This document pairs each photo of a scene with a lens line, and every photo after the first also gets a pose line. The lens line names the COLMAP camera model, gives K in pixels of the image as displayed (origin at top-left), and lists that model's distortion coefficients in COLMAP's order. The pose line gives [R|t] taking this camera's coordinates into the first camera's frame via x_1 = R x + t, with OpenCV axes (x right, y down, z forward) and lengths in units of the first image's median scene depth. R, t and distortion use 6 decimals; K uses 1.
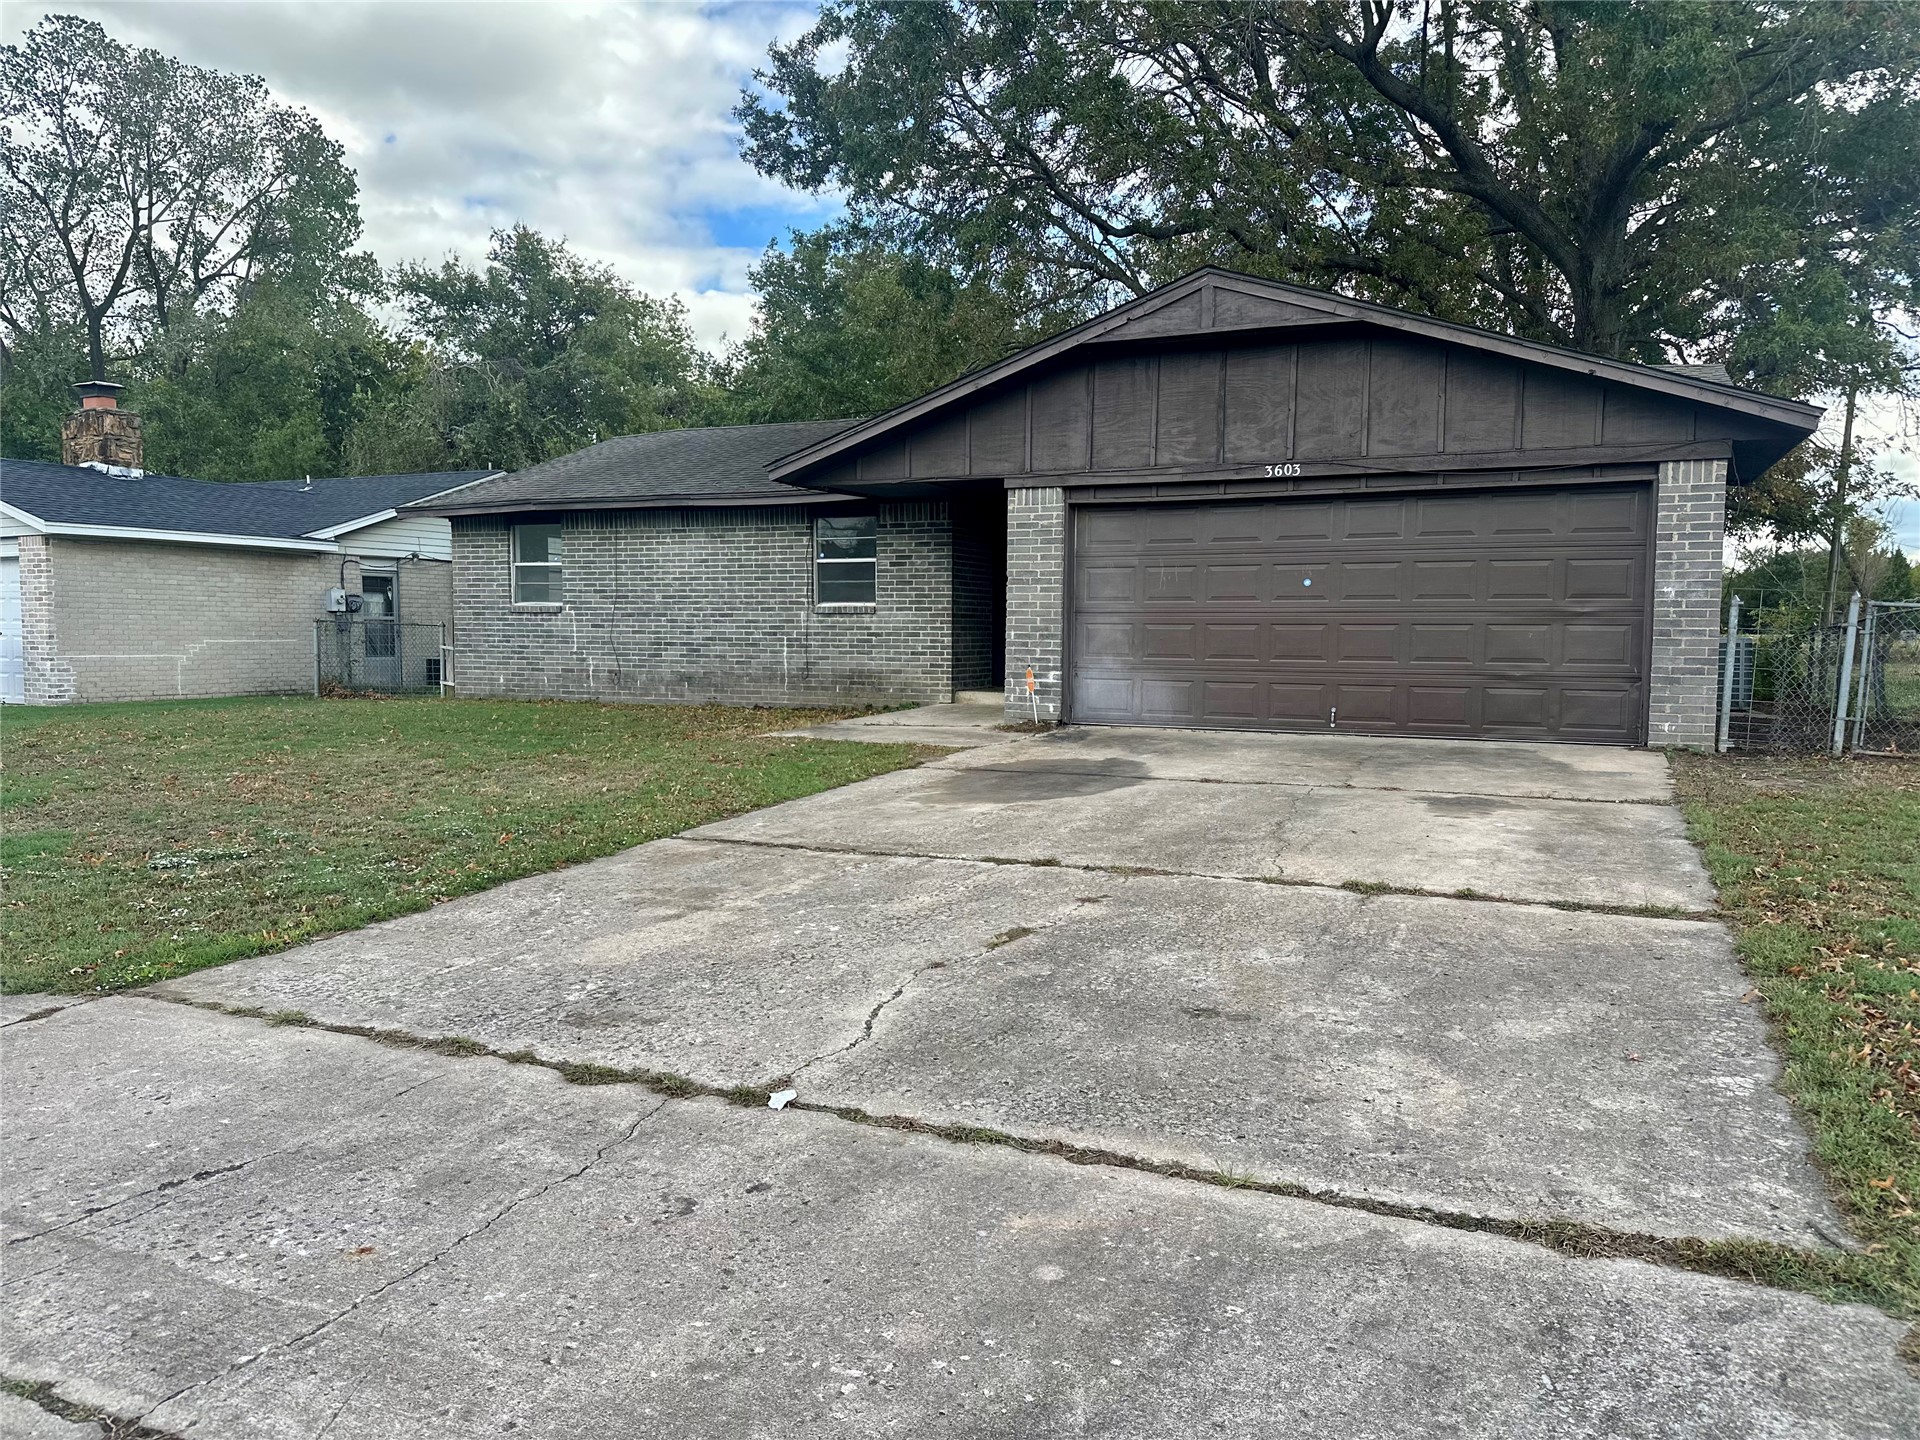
lens RADIAL K [[1311.6, 0, 970.6], [0, 1311.6, 712.4], [0, 0, 1]] dist [0.161861, -0.236996]
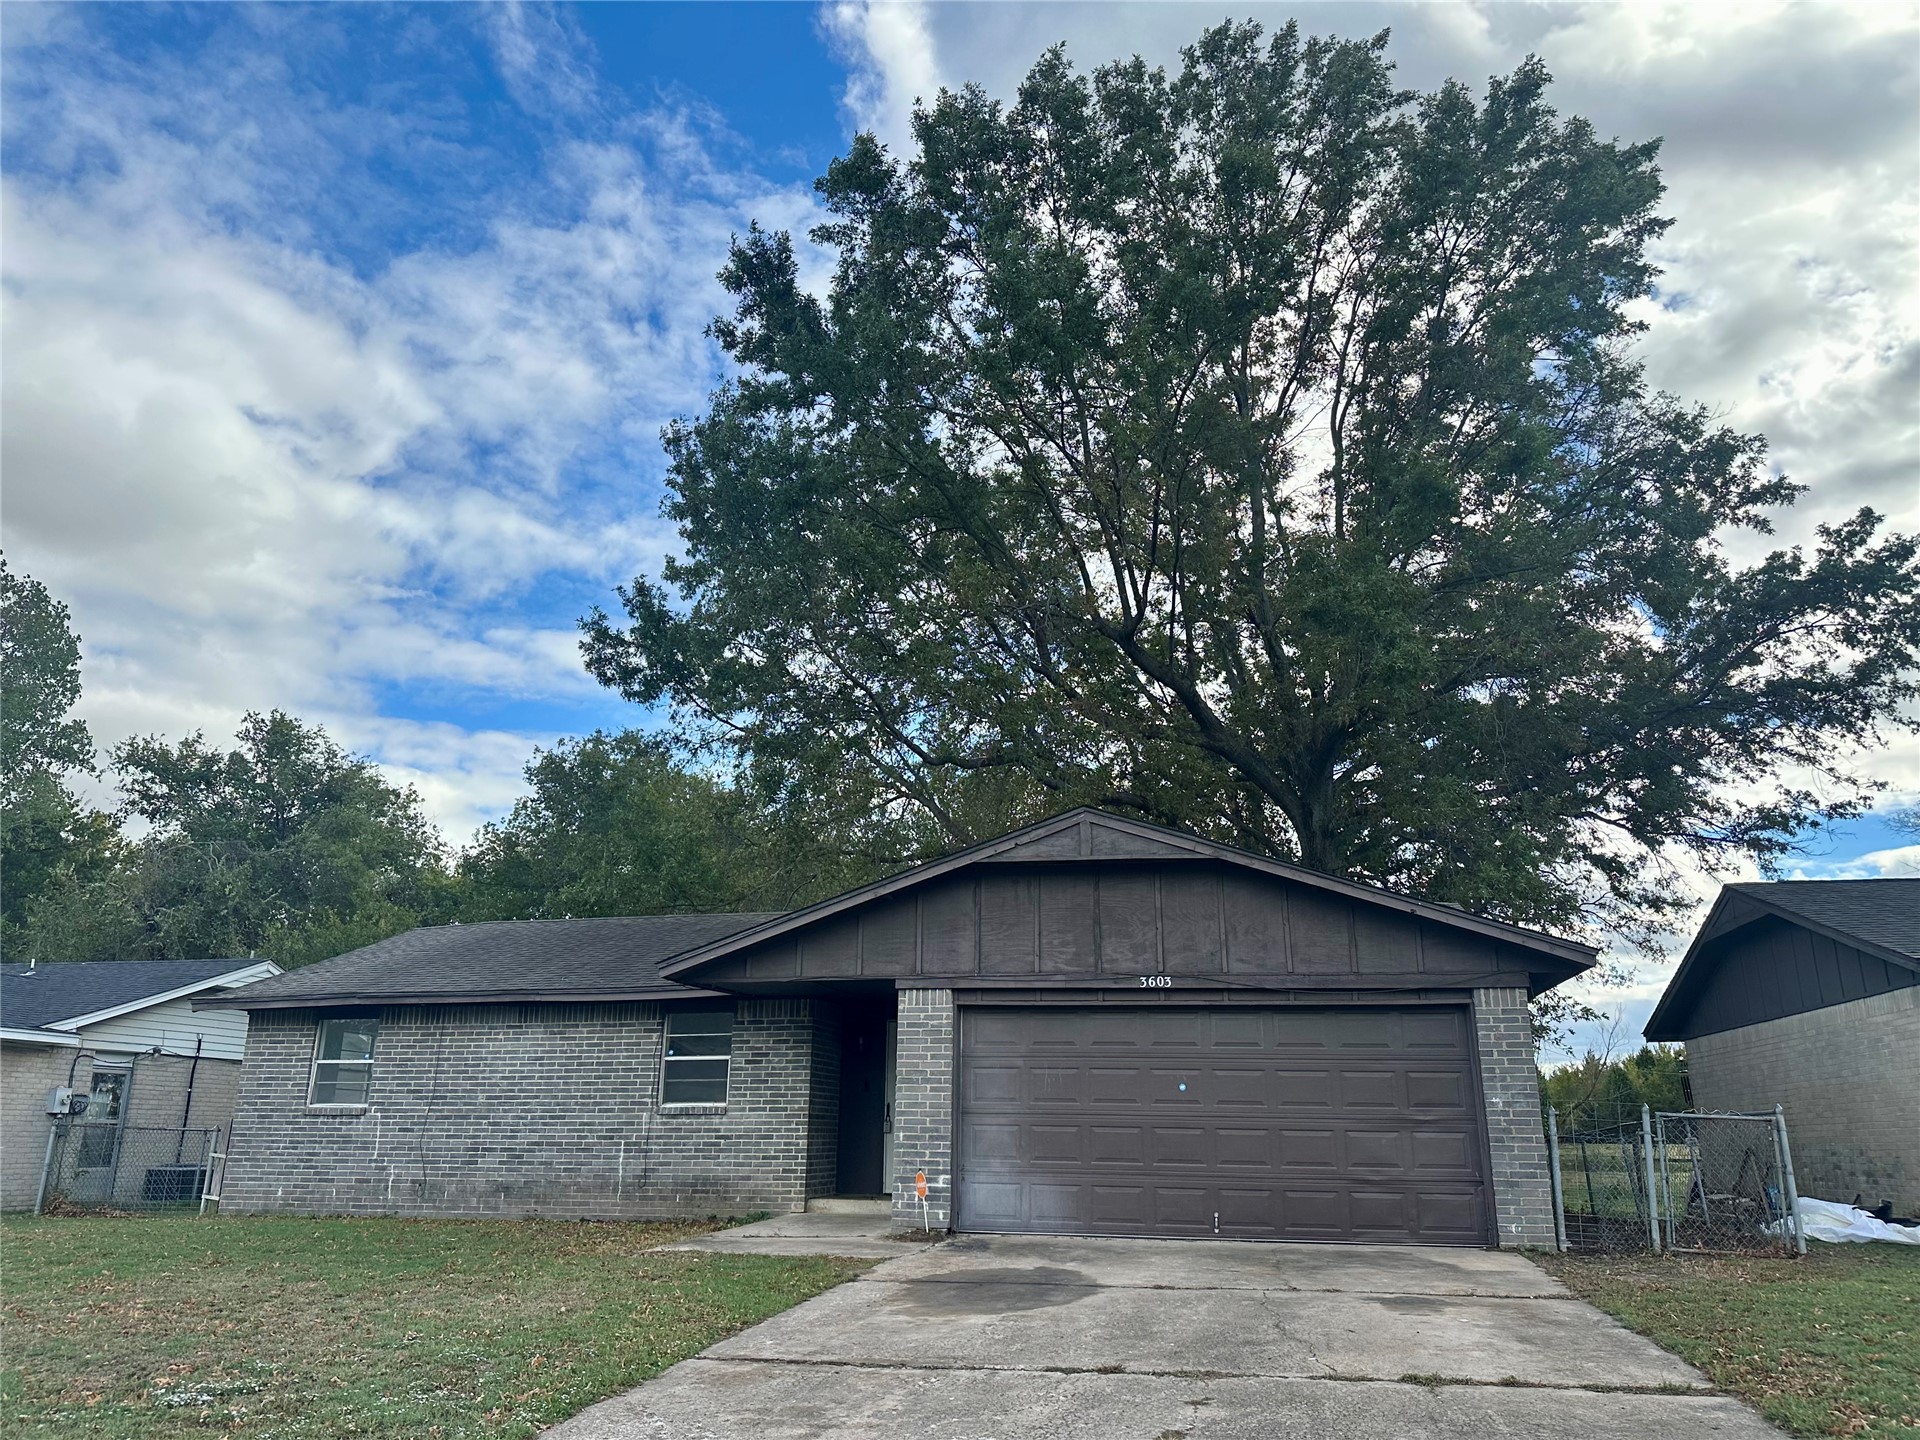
lens RADIAL K [[1320.3, 0, 960.0], [0, 1320.3, 720.0], [0, 0, 1]] dist [0.110281, -0.183374]
pose [[0.978040, 0.063474, 0.198518, -0.146694], [0.011238, 0.935050, -0.354339, 0.004731], [-0.208116, 0.348788, 0.913802, -0.051413]]
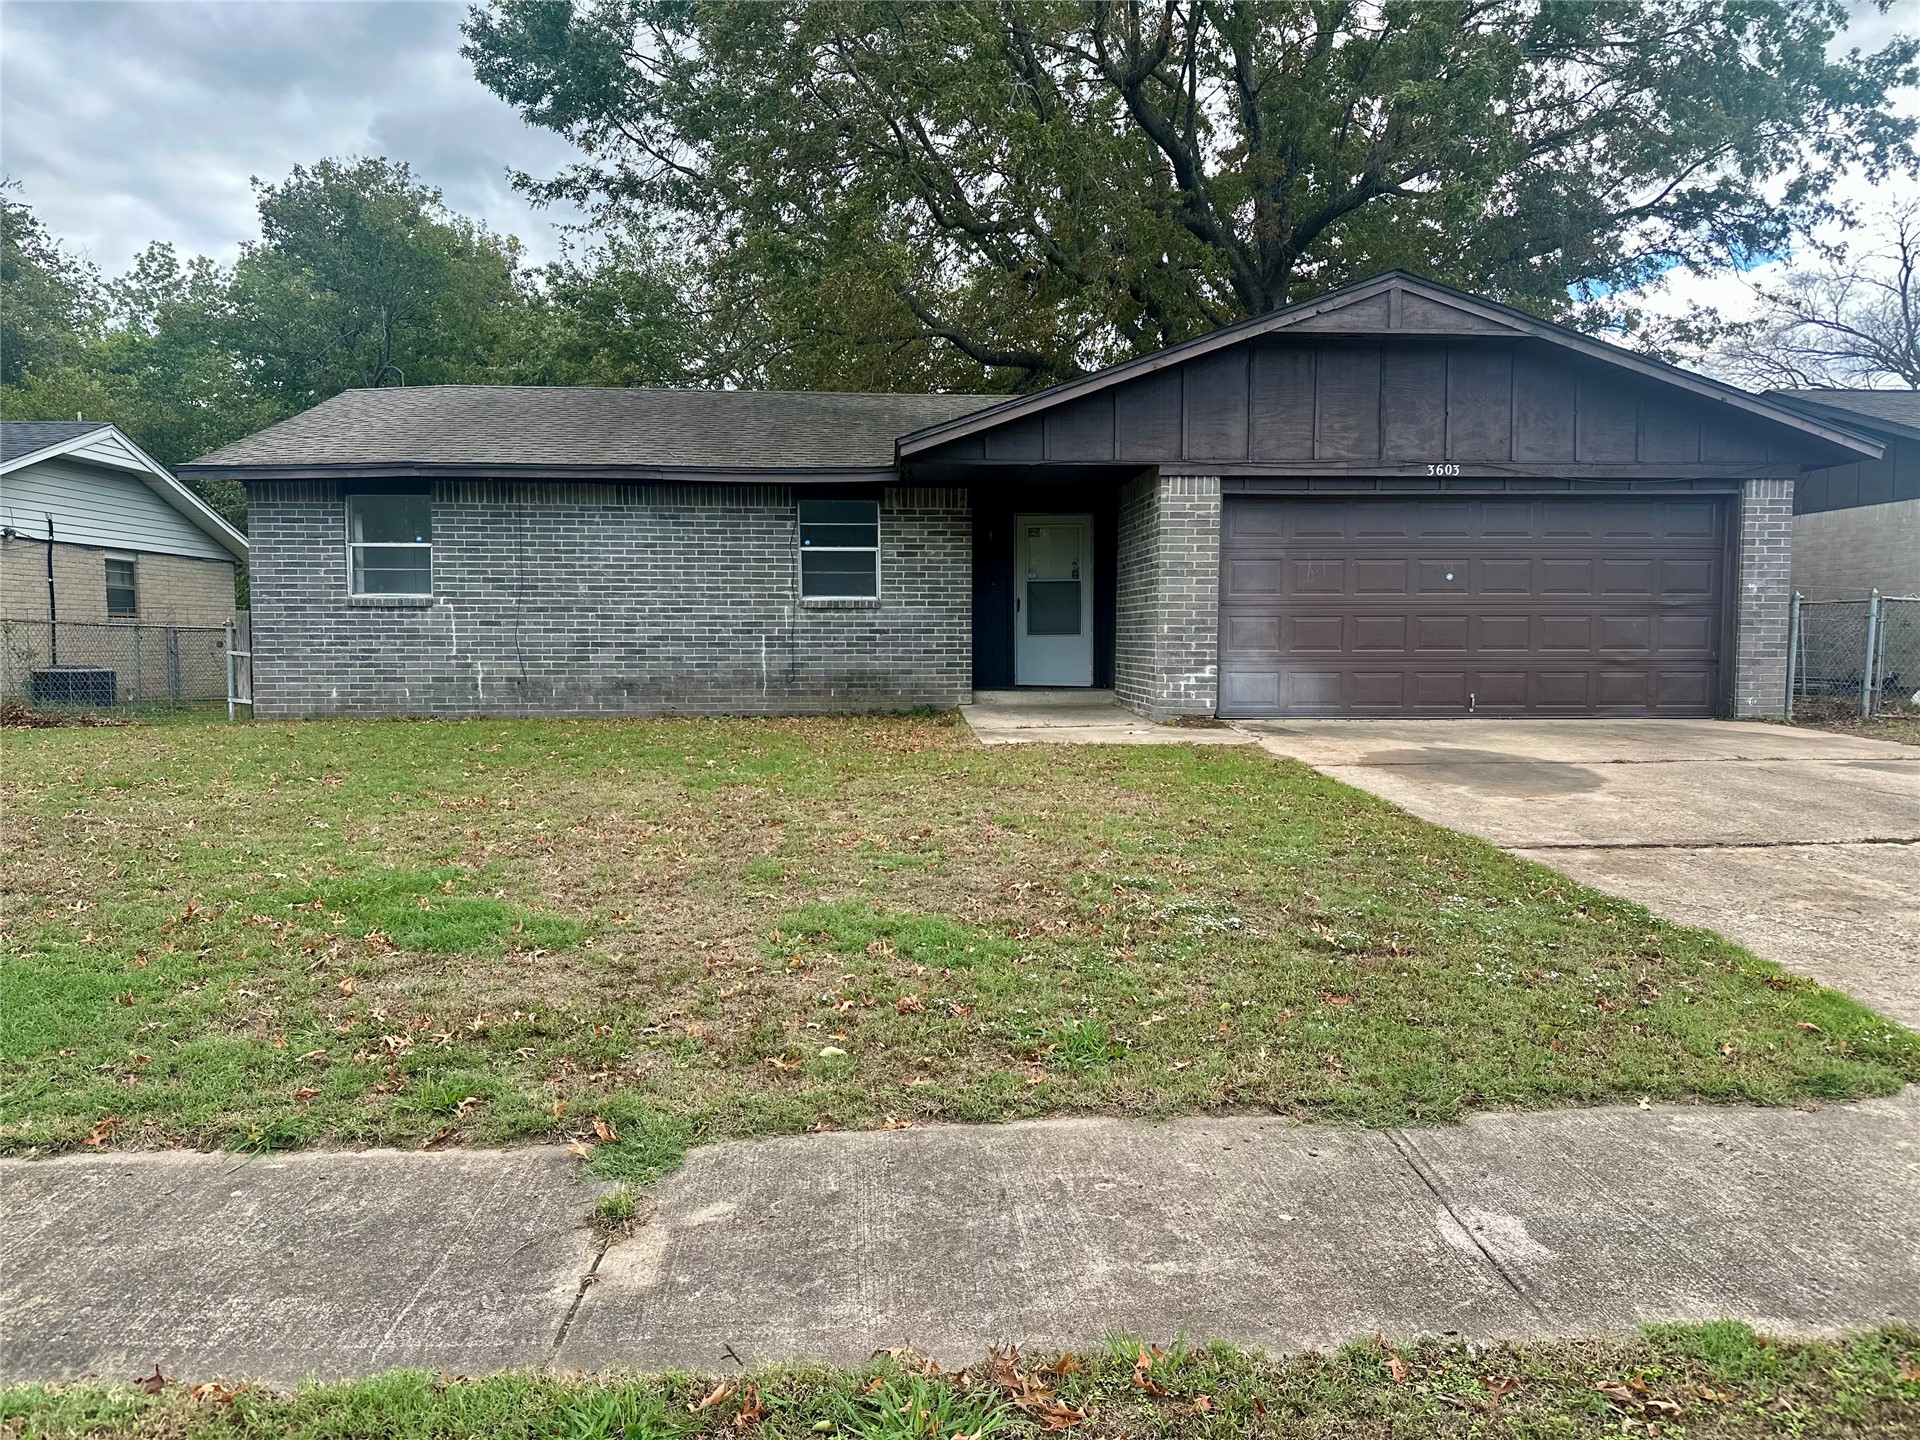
lens RADIAL K [[1311.6, 0, 970.6], [0, 1311.6, 712.4], [0, 0, 1]] dist [0.161861, -0.236996]
pose [[0.891552, -0.033274, 0.451694, -0.534218], [0.034417, 0.999391, 0.005686, -0.008056], [-0.451609, 0.010477, 0.892155, 0.204583]]
